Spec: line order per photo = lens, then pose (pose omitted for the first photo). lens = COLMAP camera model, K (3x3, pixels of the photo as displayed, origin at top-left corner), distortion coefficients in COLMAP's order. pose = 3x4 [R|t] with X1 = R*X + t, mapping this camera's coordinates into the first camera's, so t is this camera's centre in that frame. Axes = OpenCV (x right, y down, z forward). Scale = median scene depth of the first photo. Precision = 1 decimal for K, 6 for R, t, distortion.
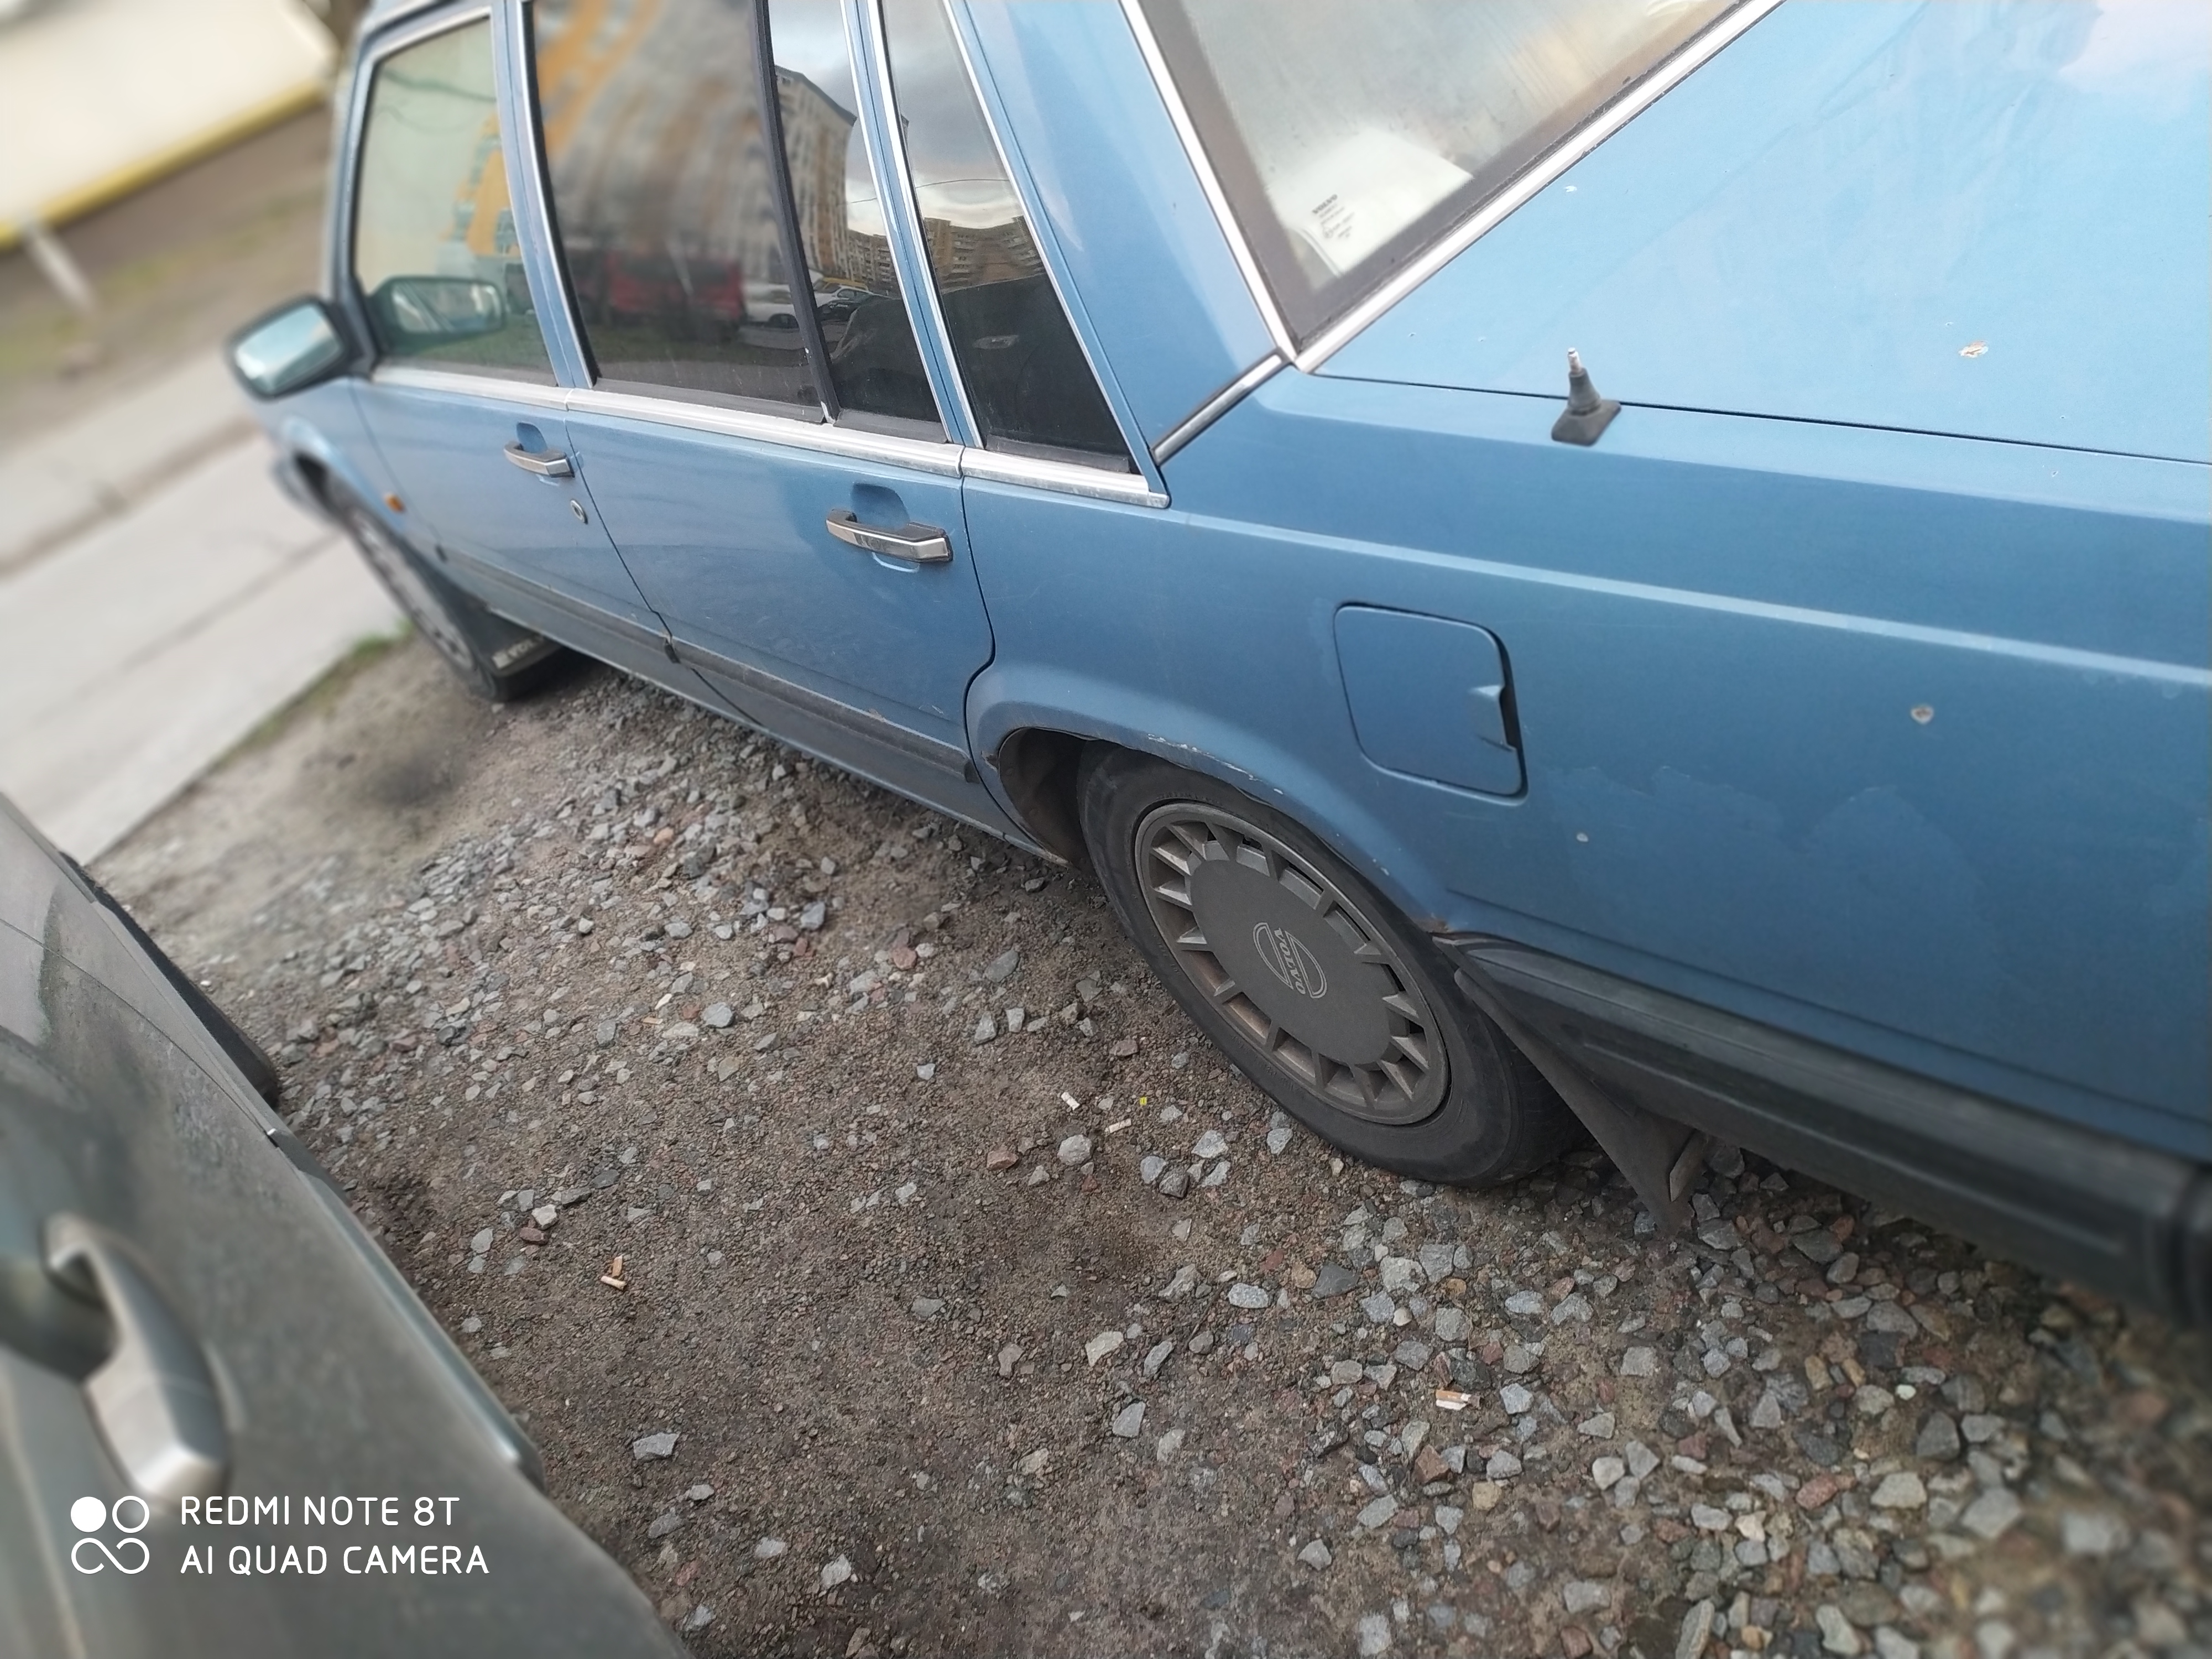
lens RADIAL K [[1706.6, 0, 1106.0], [0, 1706.6, 829.5], [0, 0, 1]] dist [0.087839, -0.113100]
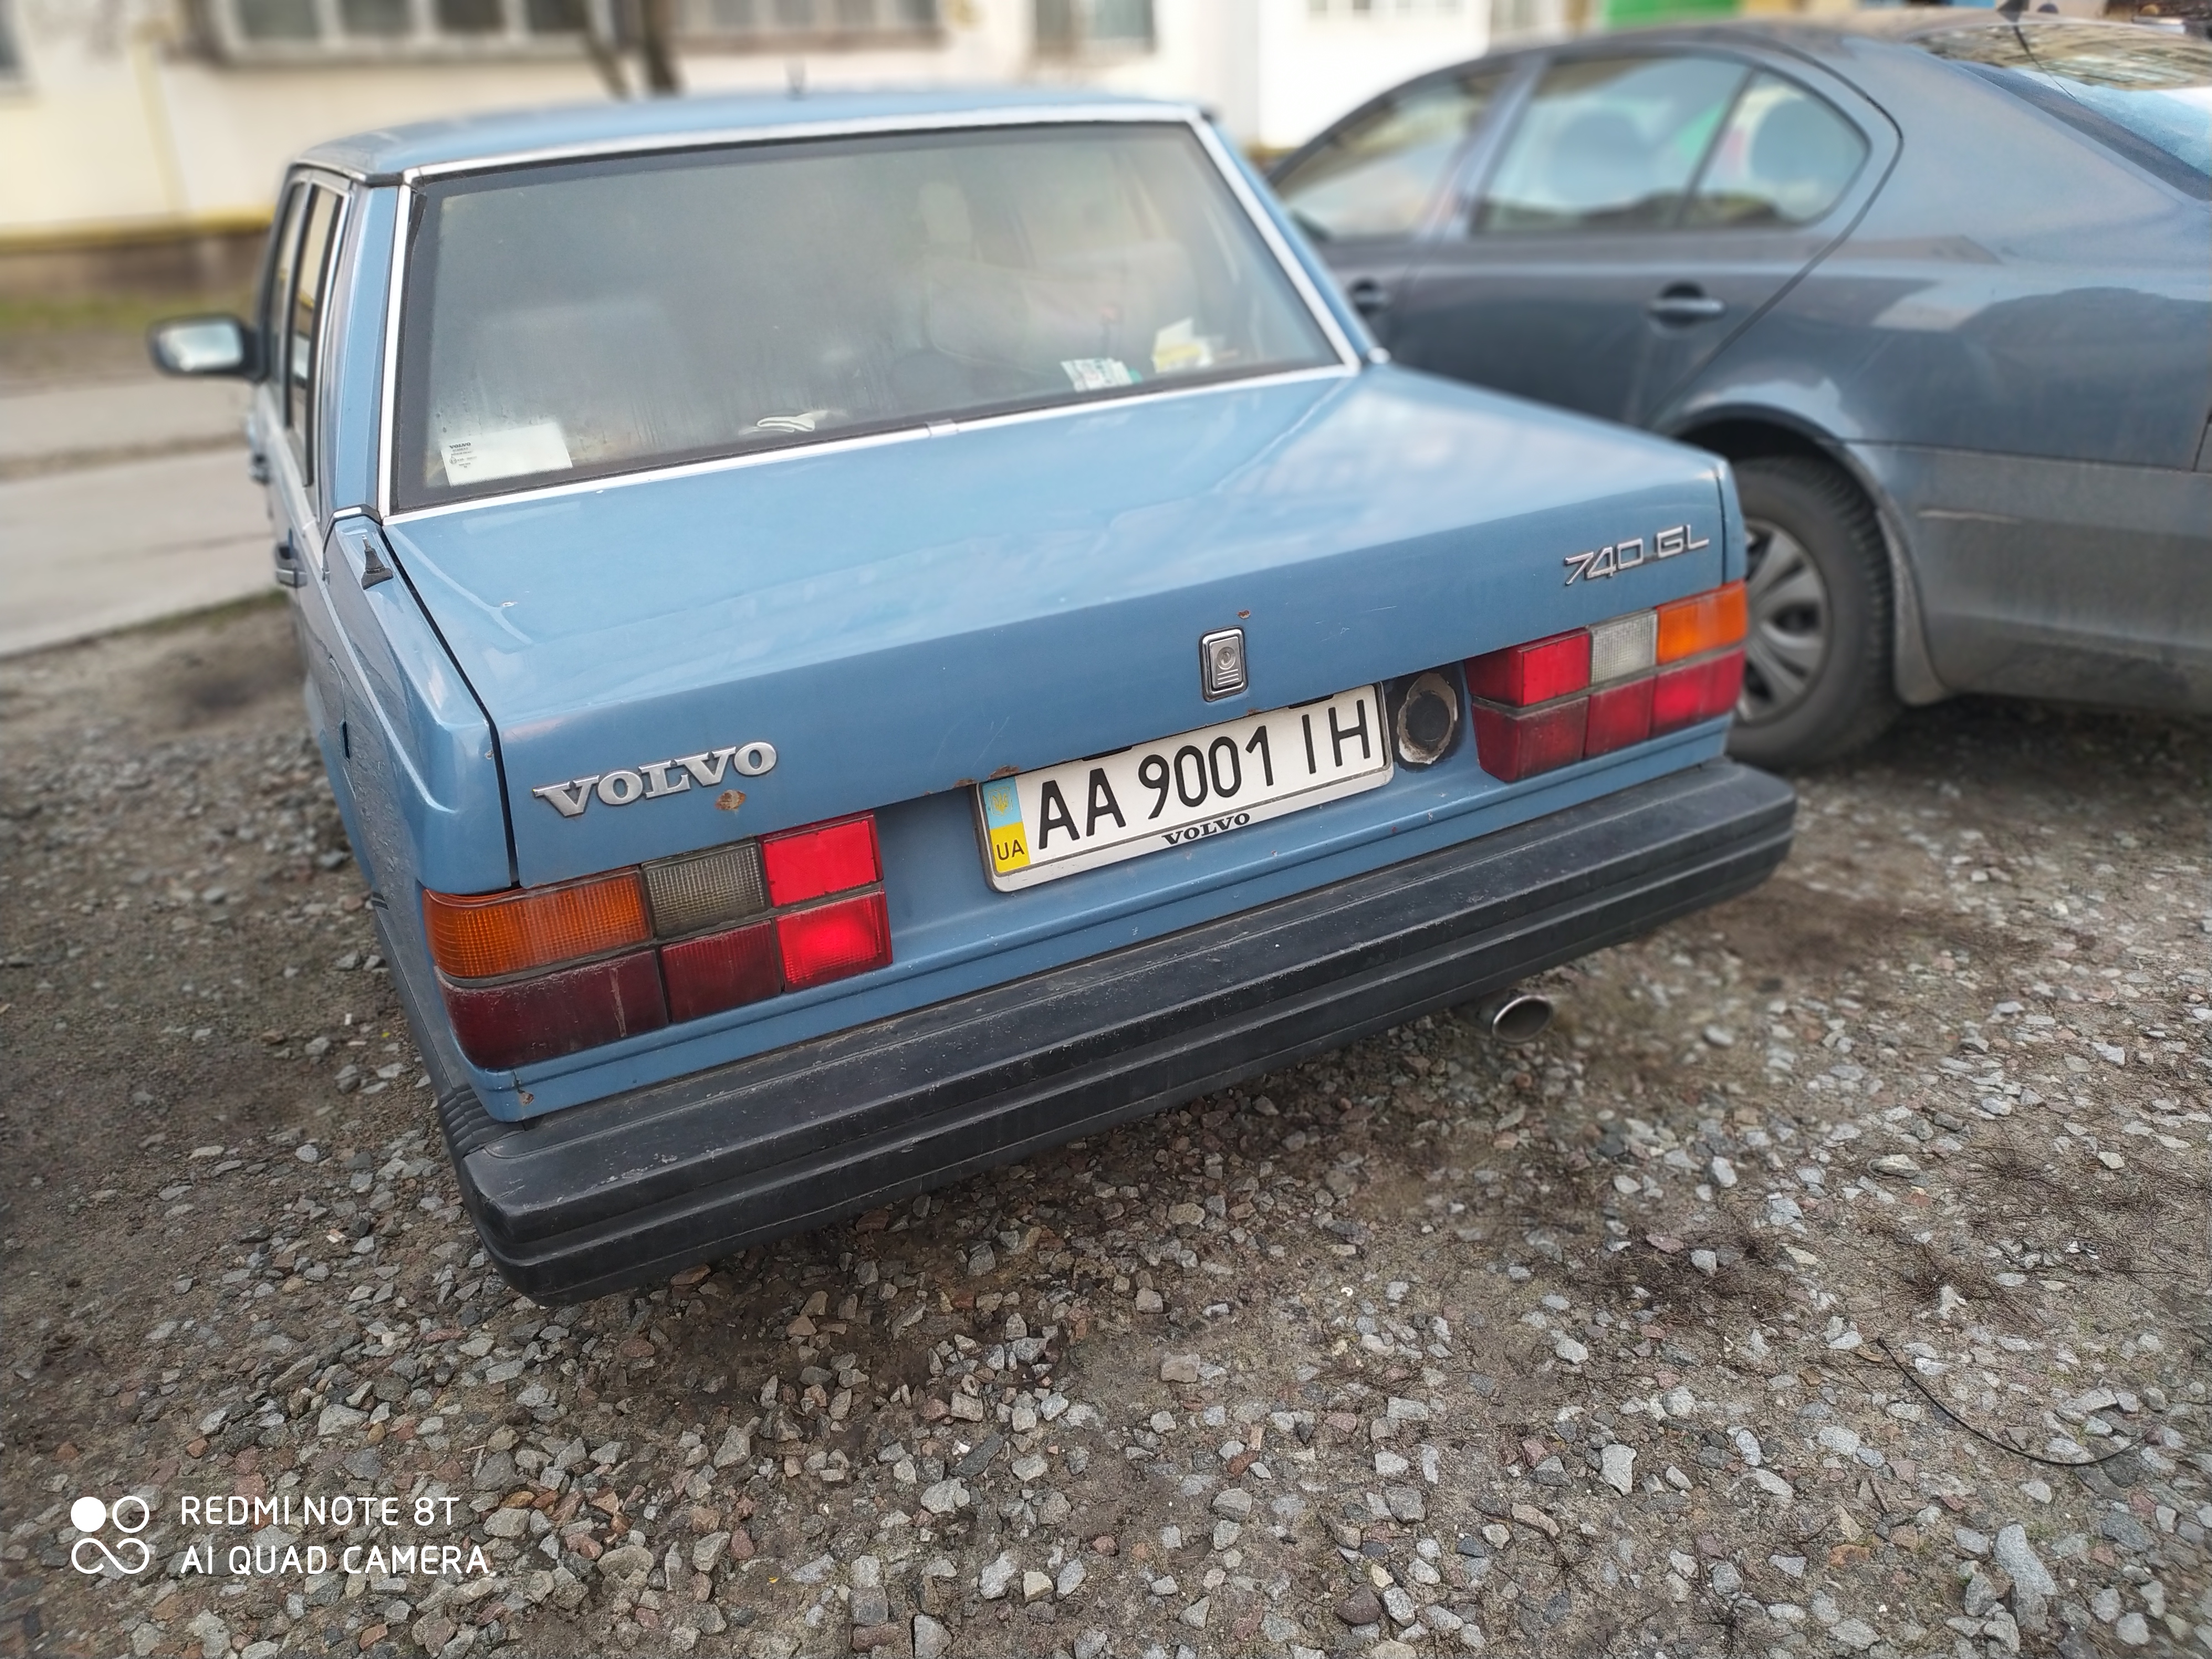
lens RADIAL K [[1706.6, 0, 1106.0], [0, 1706.6, 829.5], [0, 0, 1]] dist [0.087839, -0.113100]
pose [[0.924605, 0.369226, -0.093693, 0.736061], [-0.379170, 0.915666, -0.133360, -0.027020], [0.036552, 0.158831, 0.986629, -0.413710]]
